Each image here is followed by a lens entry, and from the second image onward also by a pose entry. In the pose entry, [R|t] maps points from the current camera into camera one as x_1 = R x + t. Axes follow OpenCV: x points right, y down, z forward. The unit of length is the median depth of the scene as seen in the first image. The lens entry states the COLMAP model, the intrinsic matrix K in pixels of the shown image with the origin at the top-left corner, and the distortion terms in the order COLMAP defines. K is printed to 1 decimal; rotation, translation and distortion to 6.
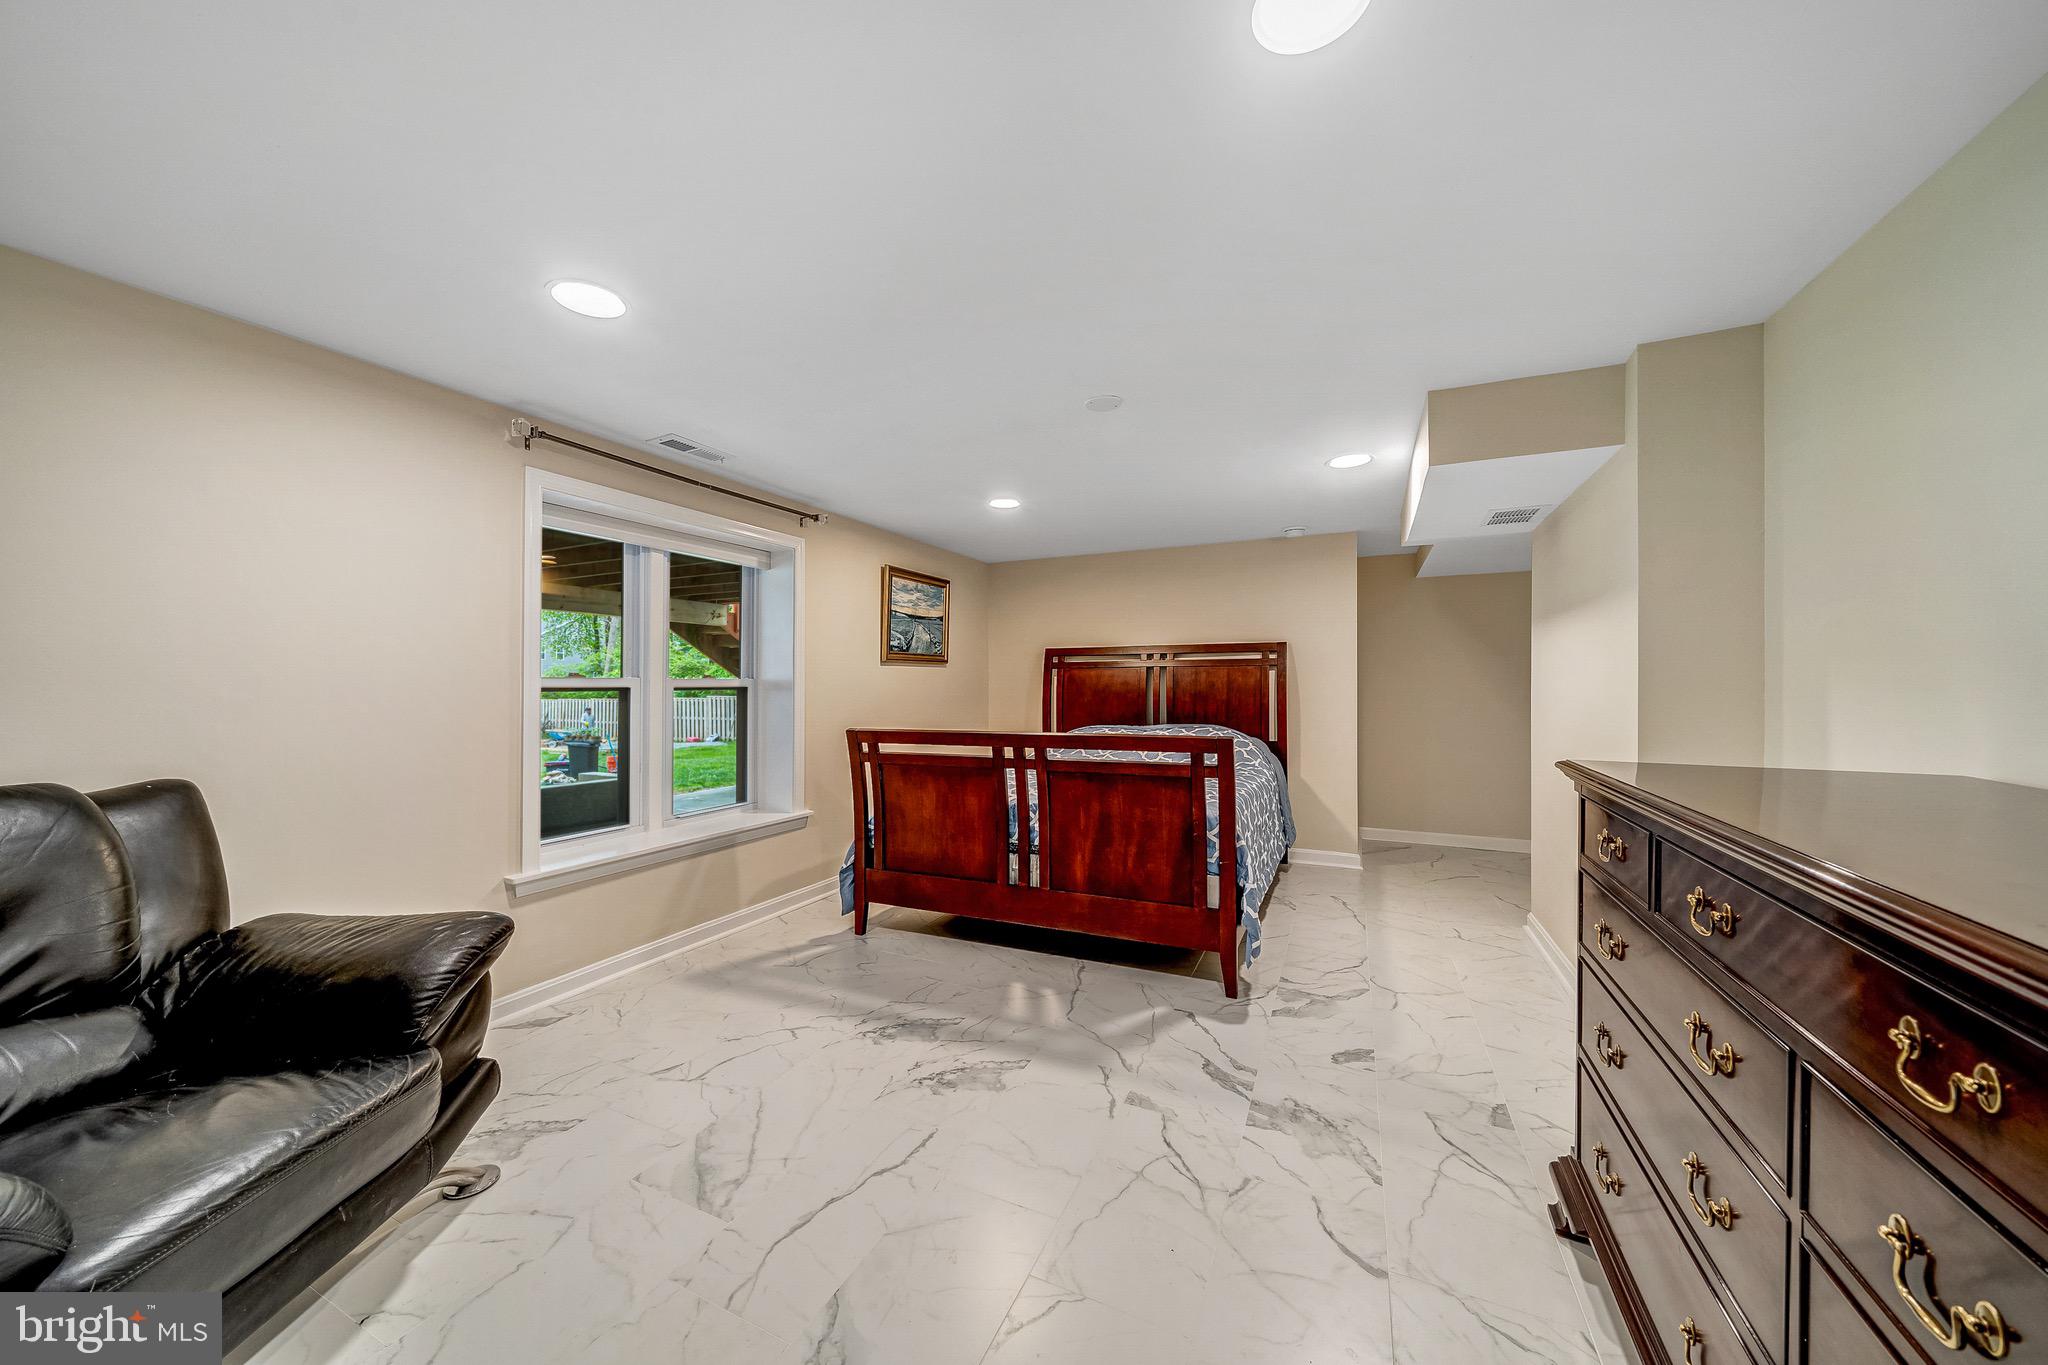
lens RADIAL K [[704.7, 0, 1018.4], [0, 704.7, 683.6], [0, 0, 1]] dist [-0.005683, 0.000004]
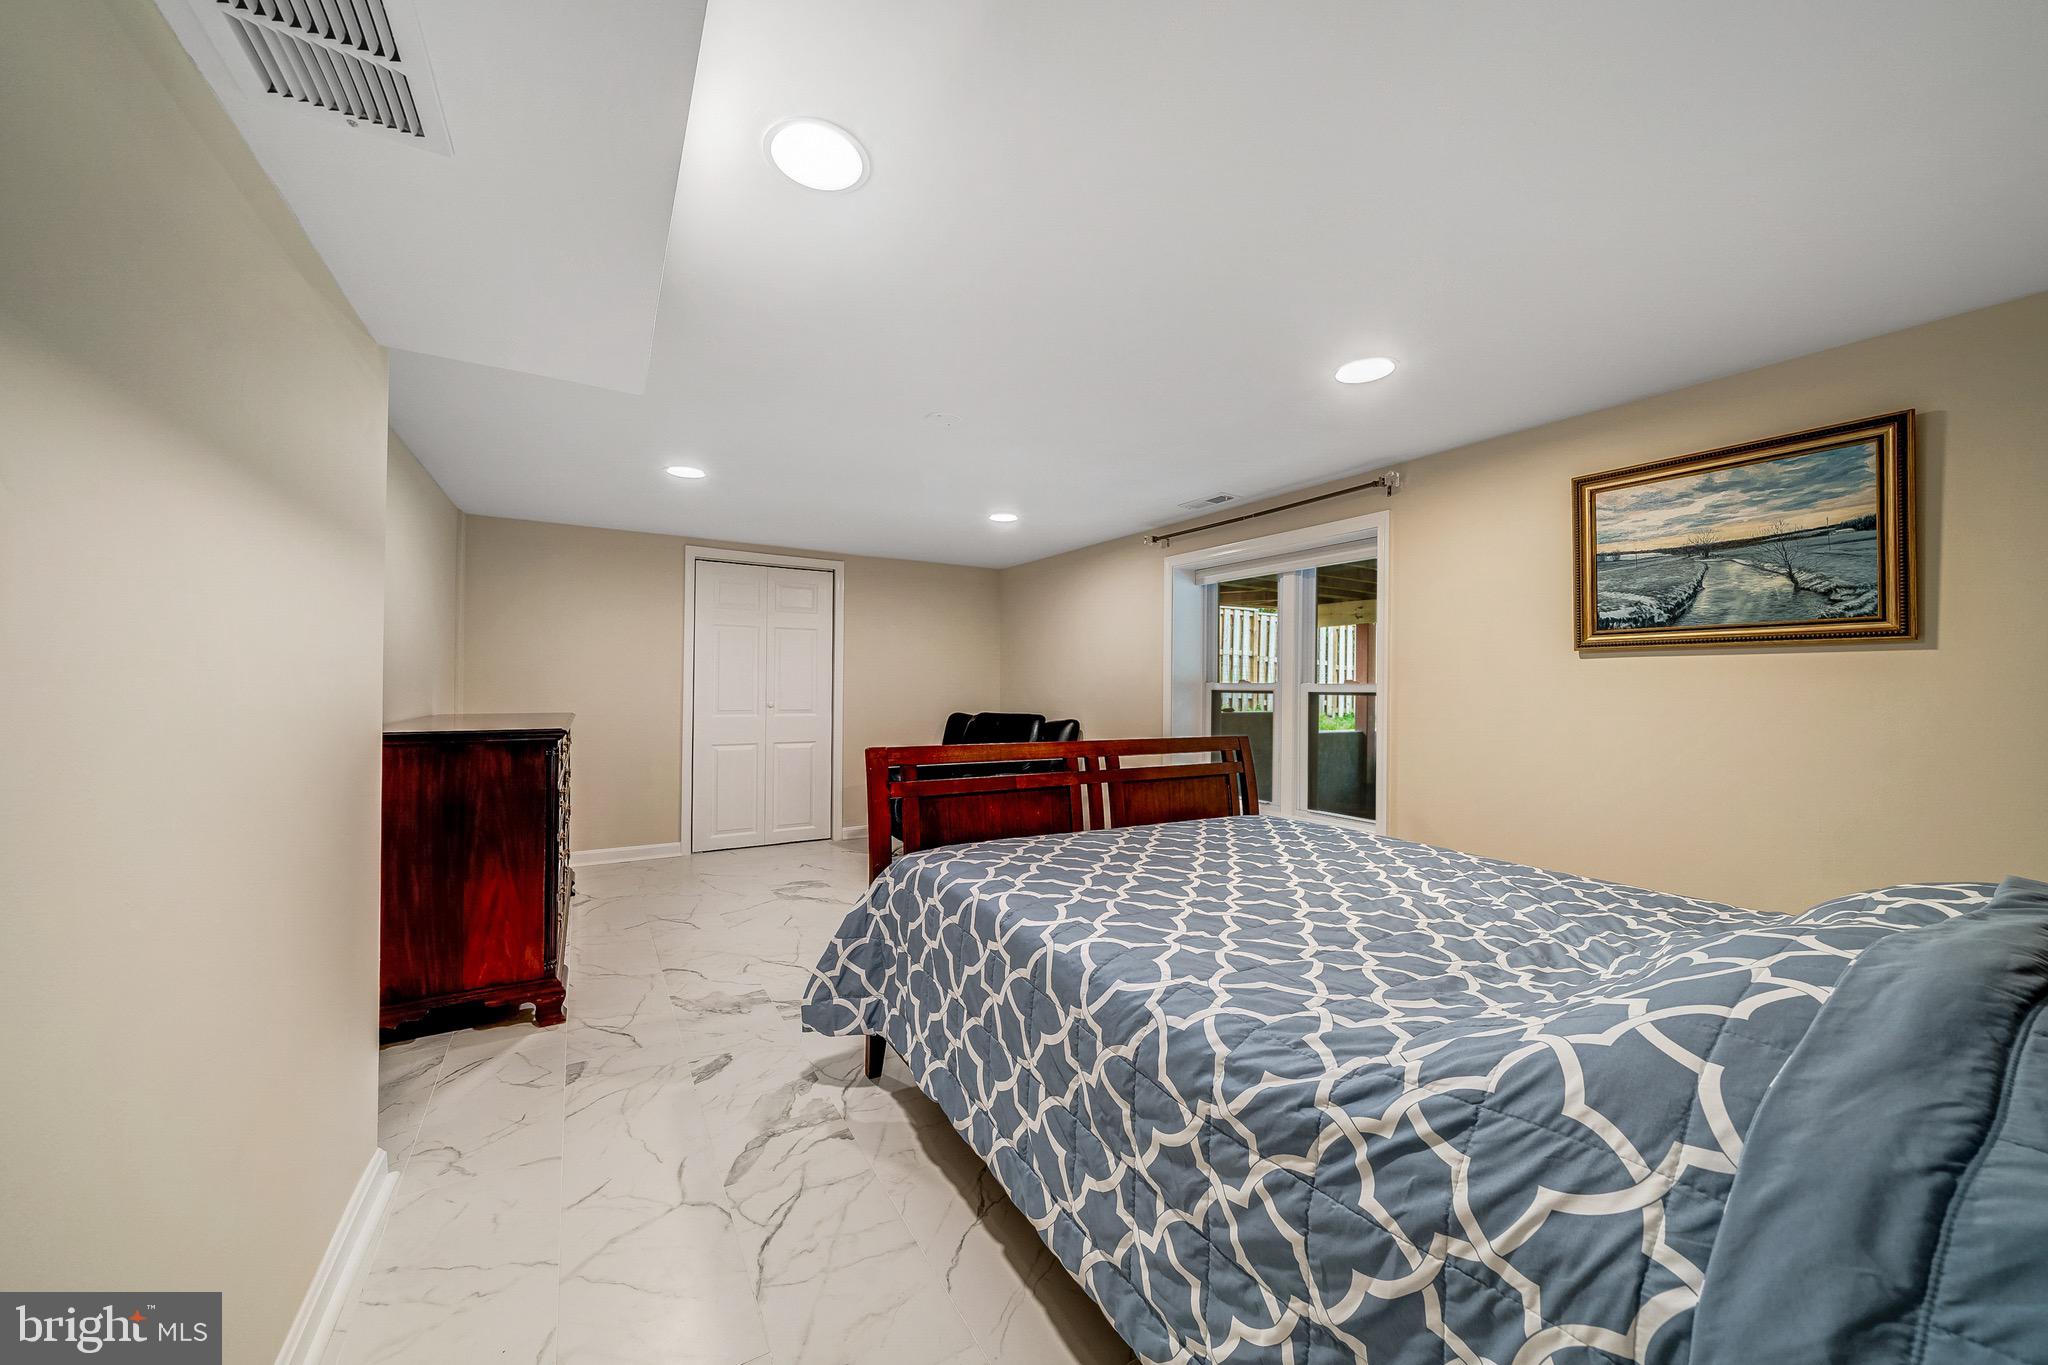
lens RADIAL K [[742.9, 0, 1024.0], [0, 742.9, 682.5], [0, 0, 1]] dist [-0.002722, -0.000191]
pose [[-0.550429, -0.011300, -0.834805, 0.529486], [-0.011868, 0.999913, -0.005709, 0.003041], [0.834798, 0.006765, -0.550515, 0.923483]]
